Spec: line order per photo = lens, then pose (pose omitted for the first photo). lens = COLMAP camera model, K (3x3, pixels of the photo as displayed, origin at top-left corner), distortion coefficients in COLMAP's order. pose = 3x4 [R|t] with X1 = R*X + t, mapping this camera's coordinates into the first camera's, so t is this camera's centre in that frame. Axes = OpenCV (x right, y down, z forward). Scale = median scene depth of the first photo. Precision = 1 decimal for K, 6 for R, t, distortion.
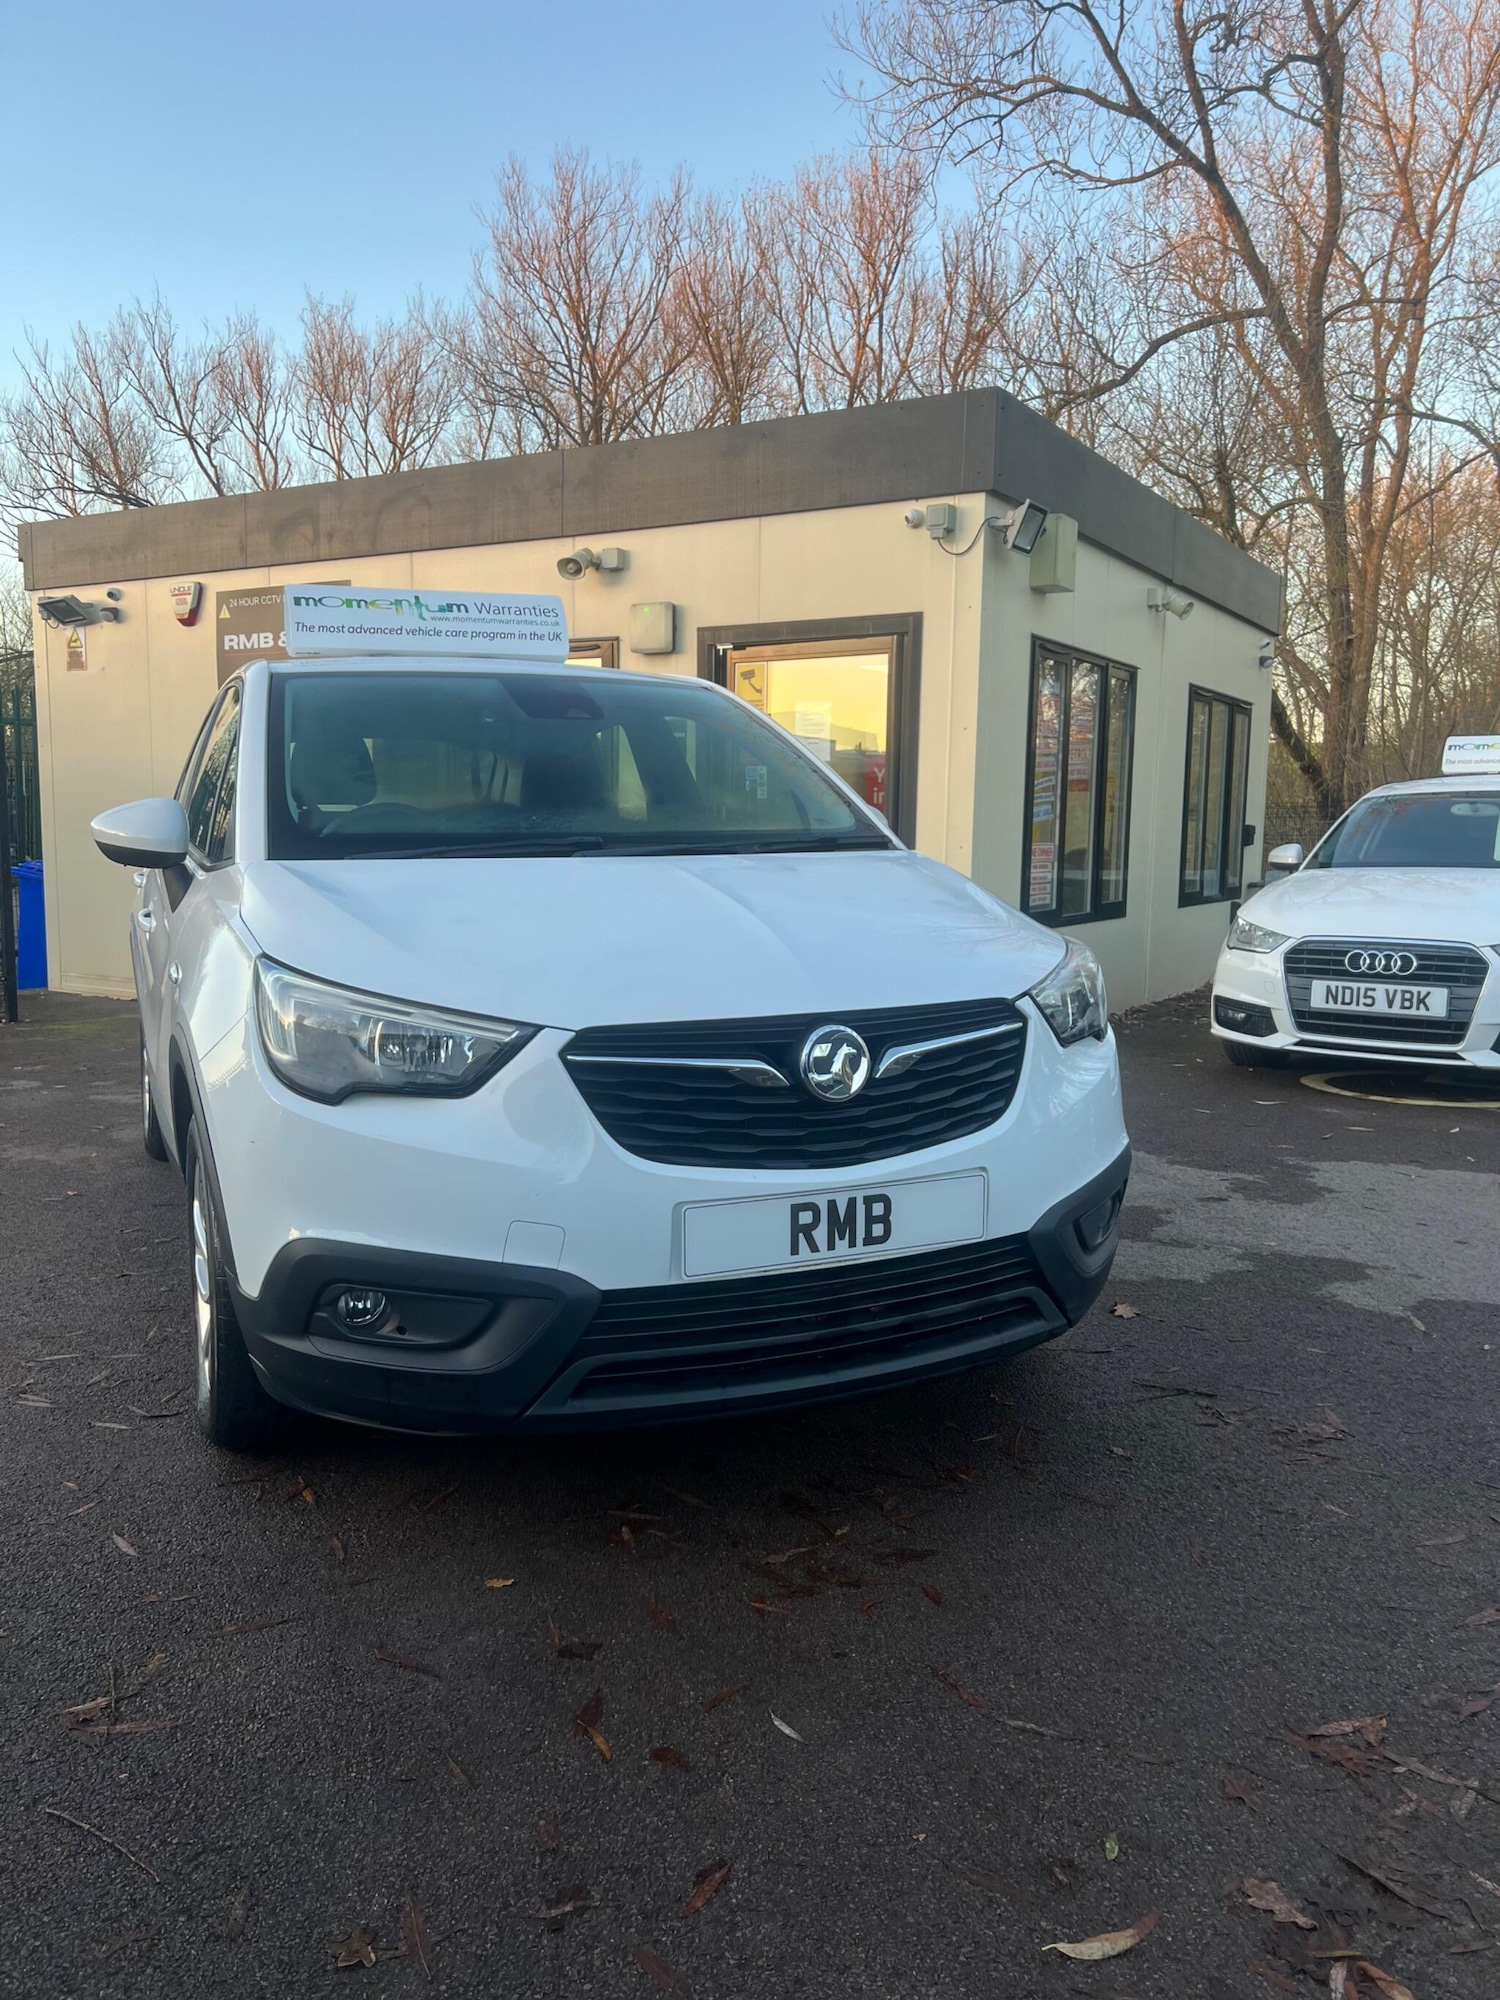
lens RADIAL K [[1496.6, 0, 736.6], [0, 1496.6, 1004.9], [0, 0, 1]] dist [0.055237, -0.061332]
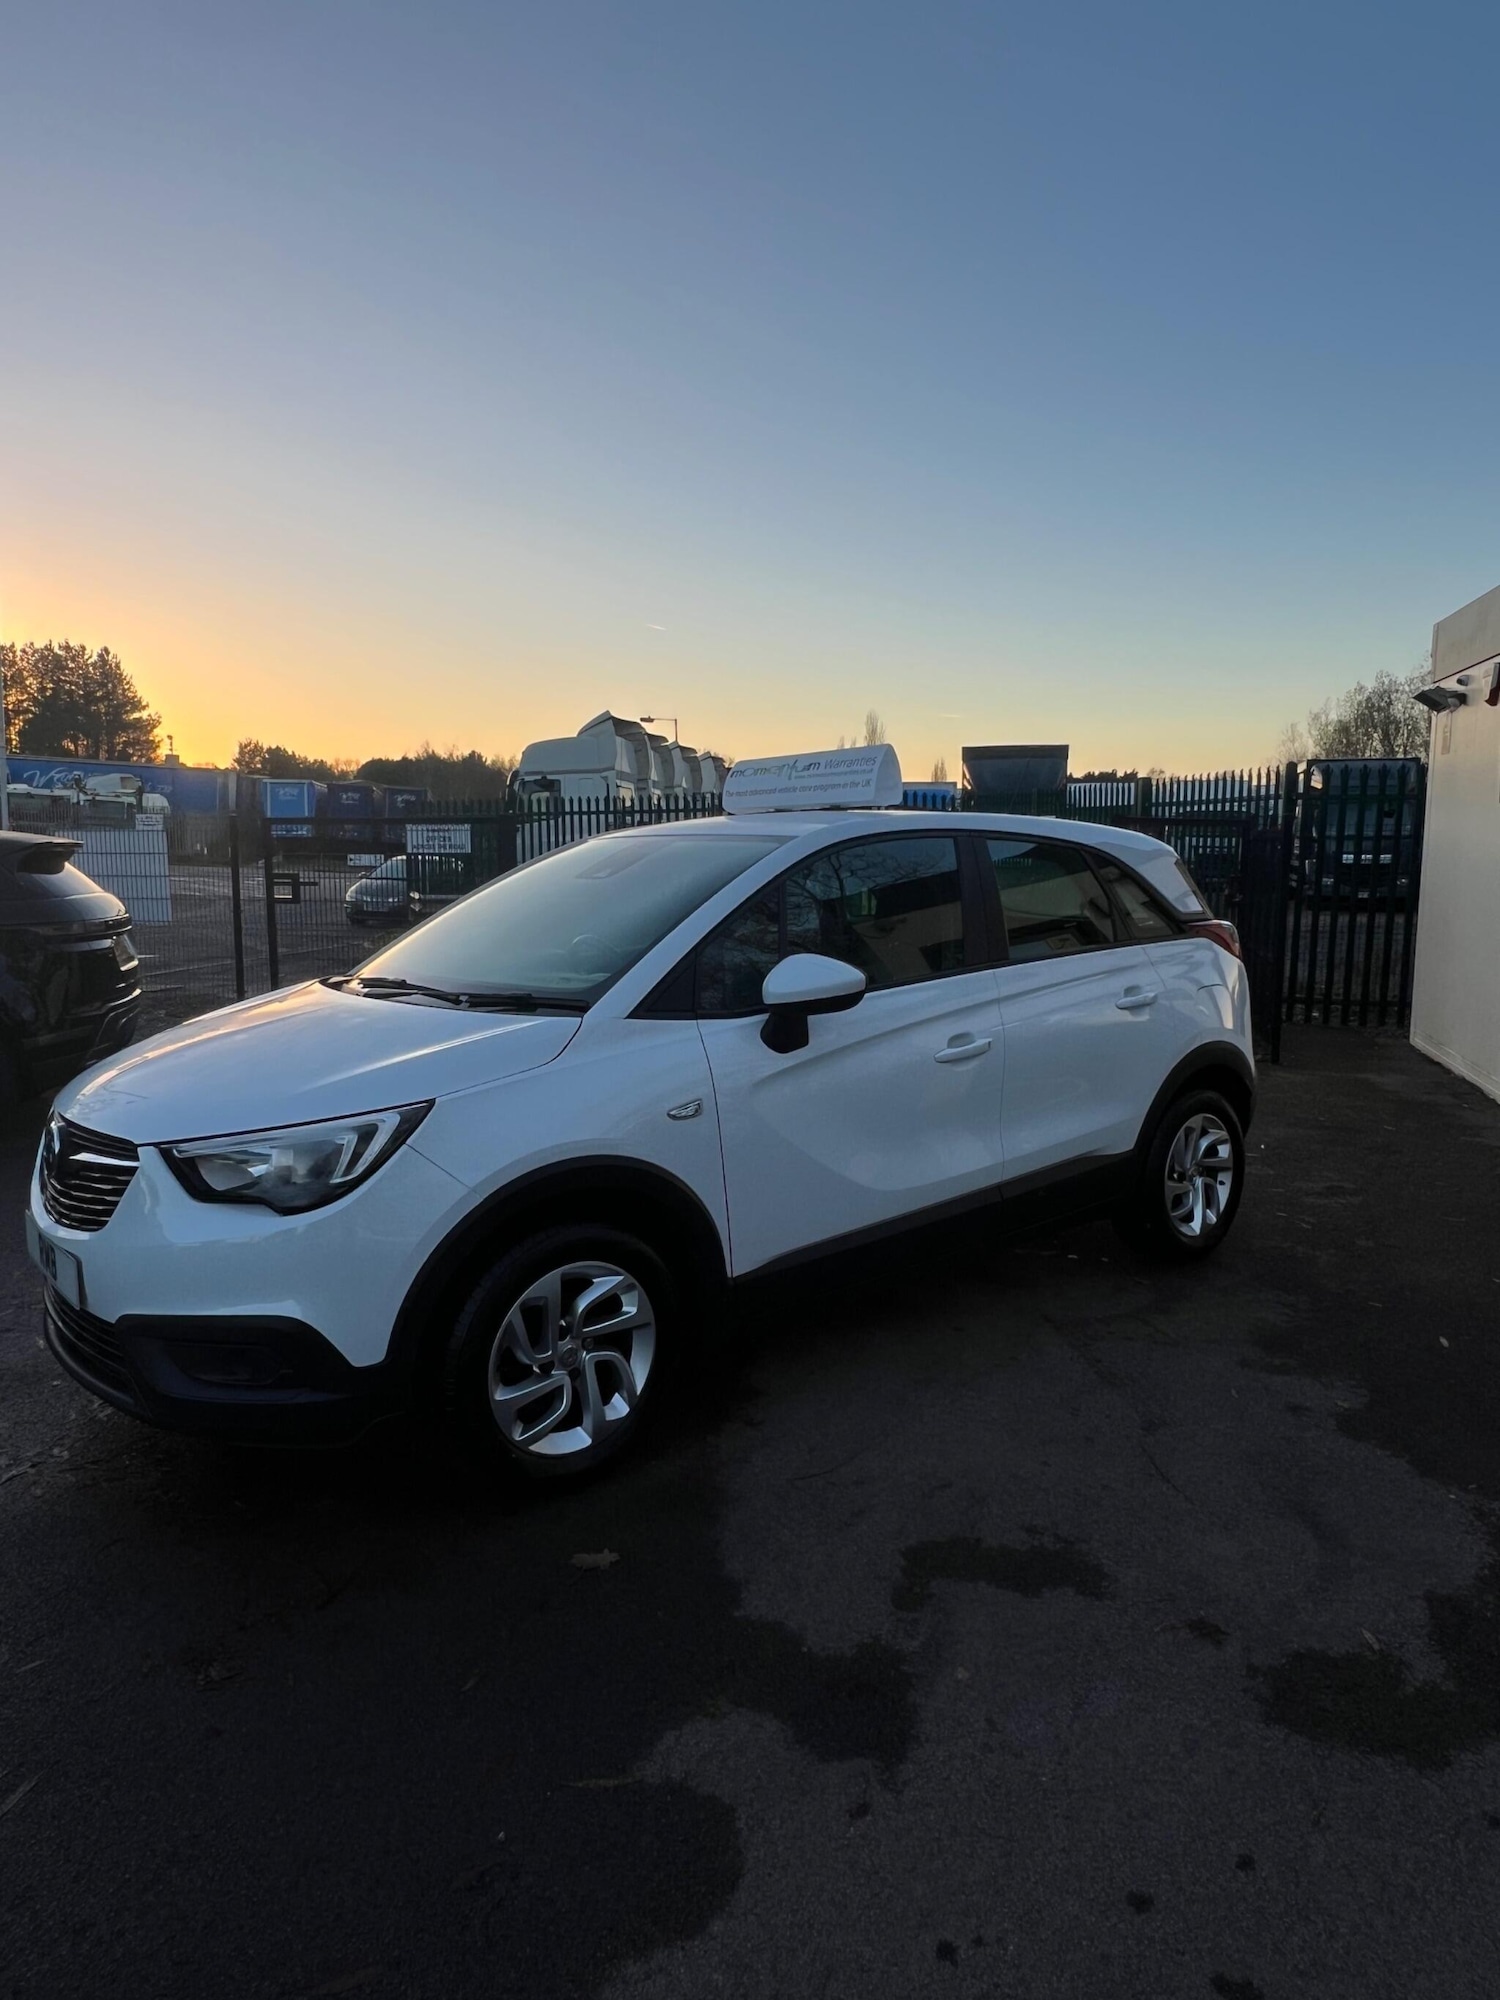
lens RADIAL K [[1275.6, 0, 738.9], [0, 1275.6, 996.6], [0, 0, 1]] dist [0.003586, -0.009188]
pose [[0.274326, 0.110673, -0.955247, 0.544253], [-0.116498, 0.989864, 0.081228, -0.111599], [0.954554, 0.089001, 0.284438, 0.473488]]
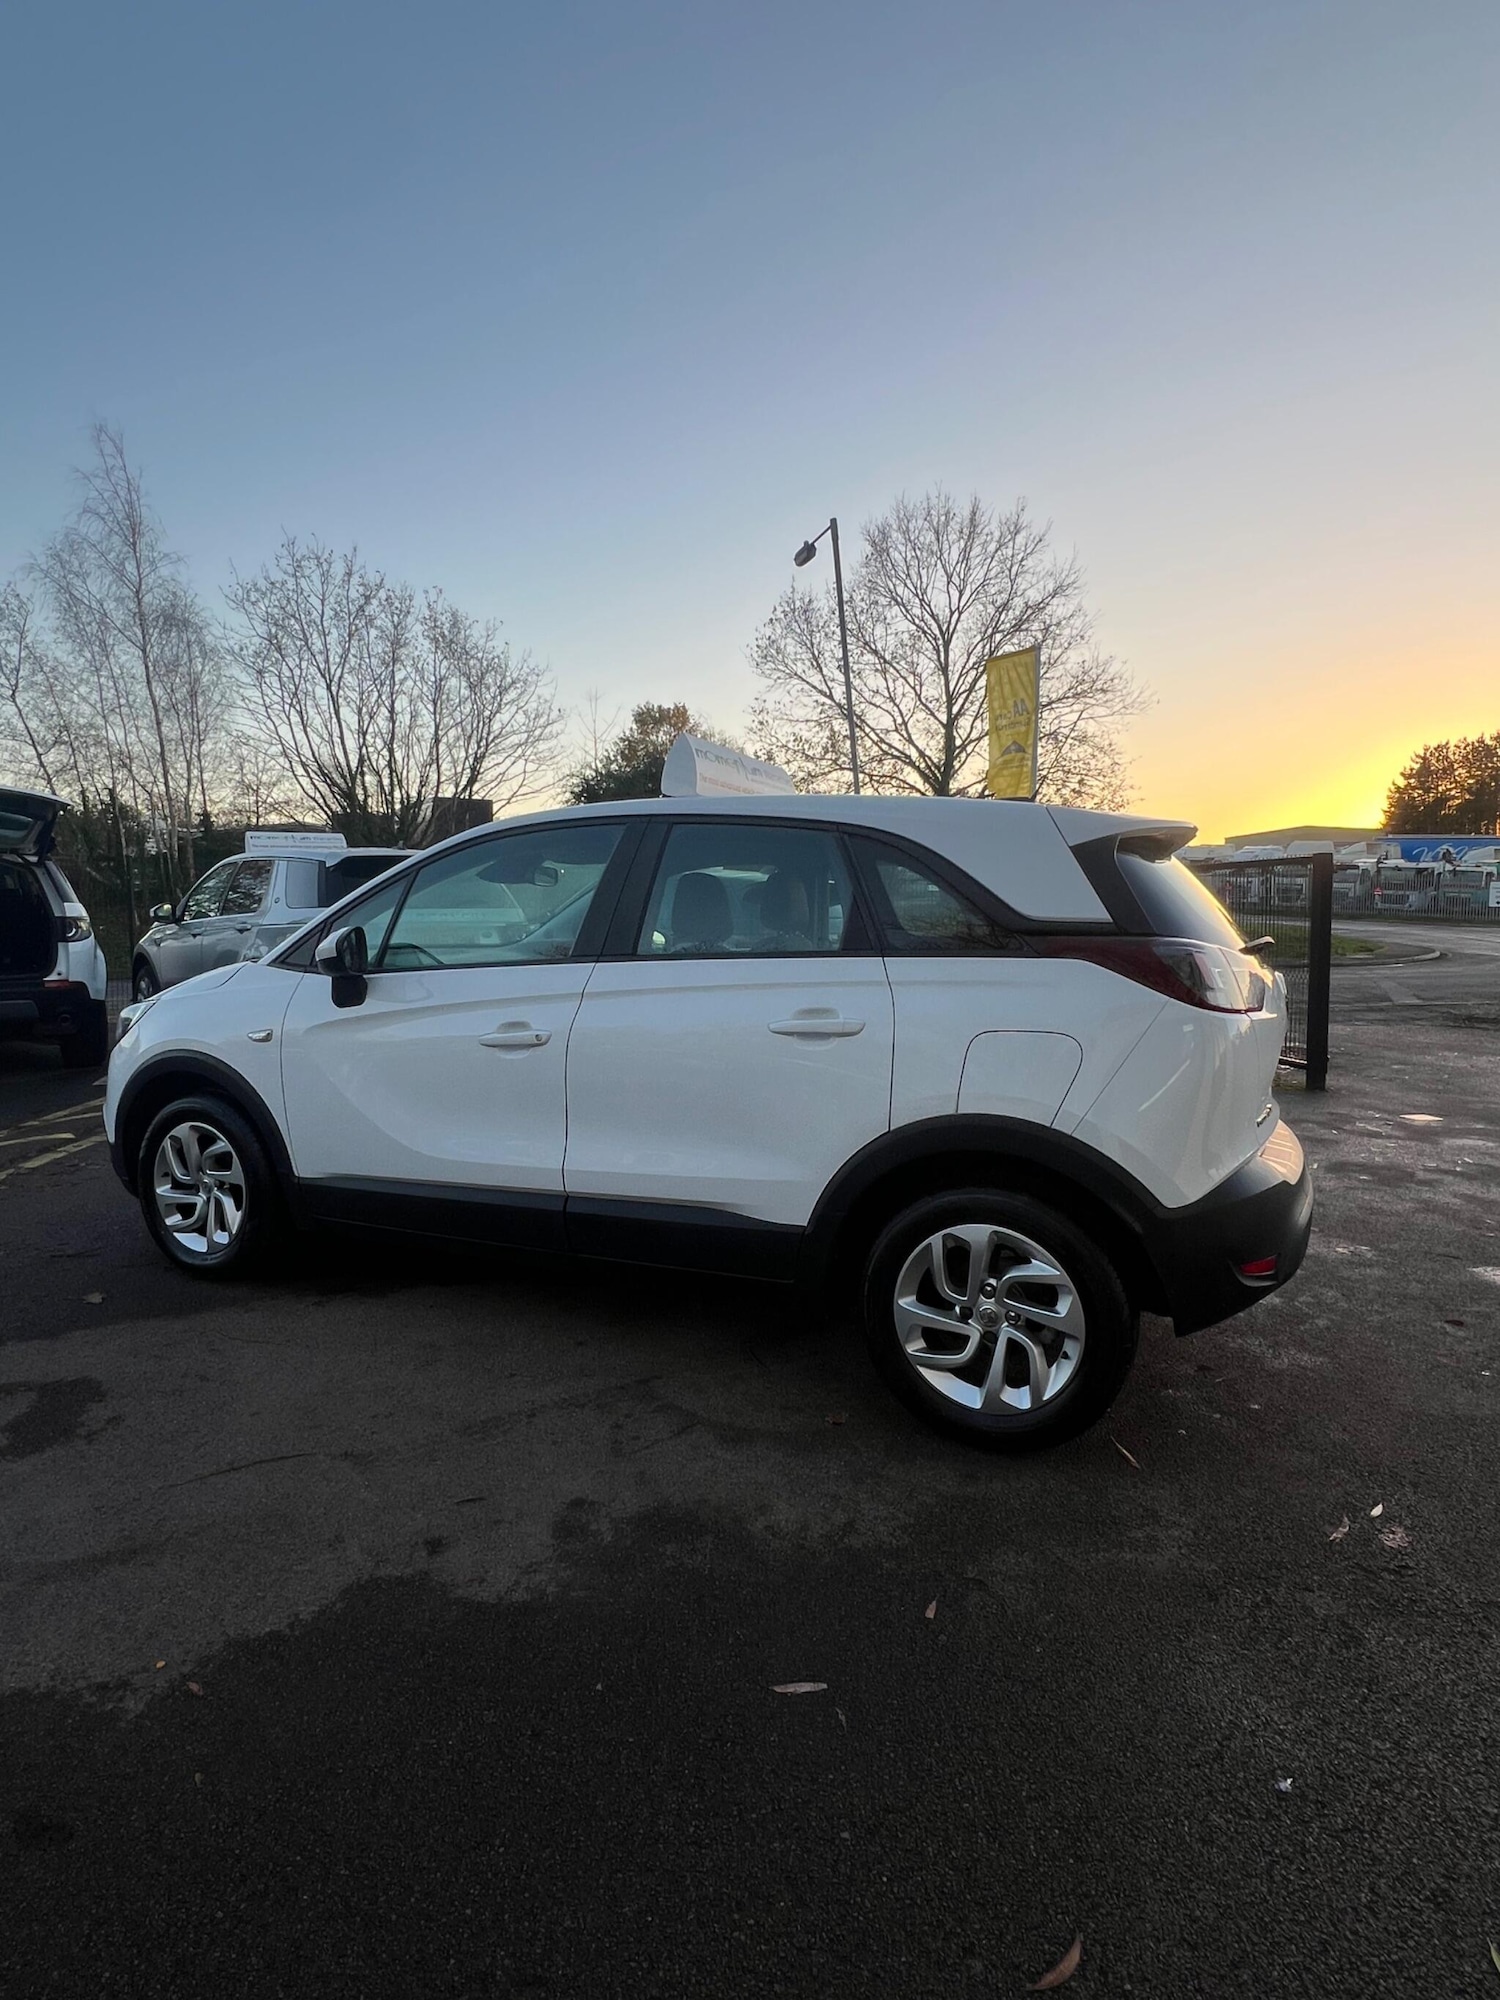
lens RADIAL K [[1047.7, 0, 739.2], [0, 1047.7, 993.2], [0, 0, 1]] dist [-0.001175, -0.002153]
pose [[-0.746749, 0.046500, -0.663479, 0.248031], [-0.084761, 0.982766, 0.164277, -0.157705], [0.659683, 0.178911, -0.729938, 1.153093]]
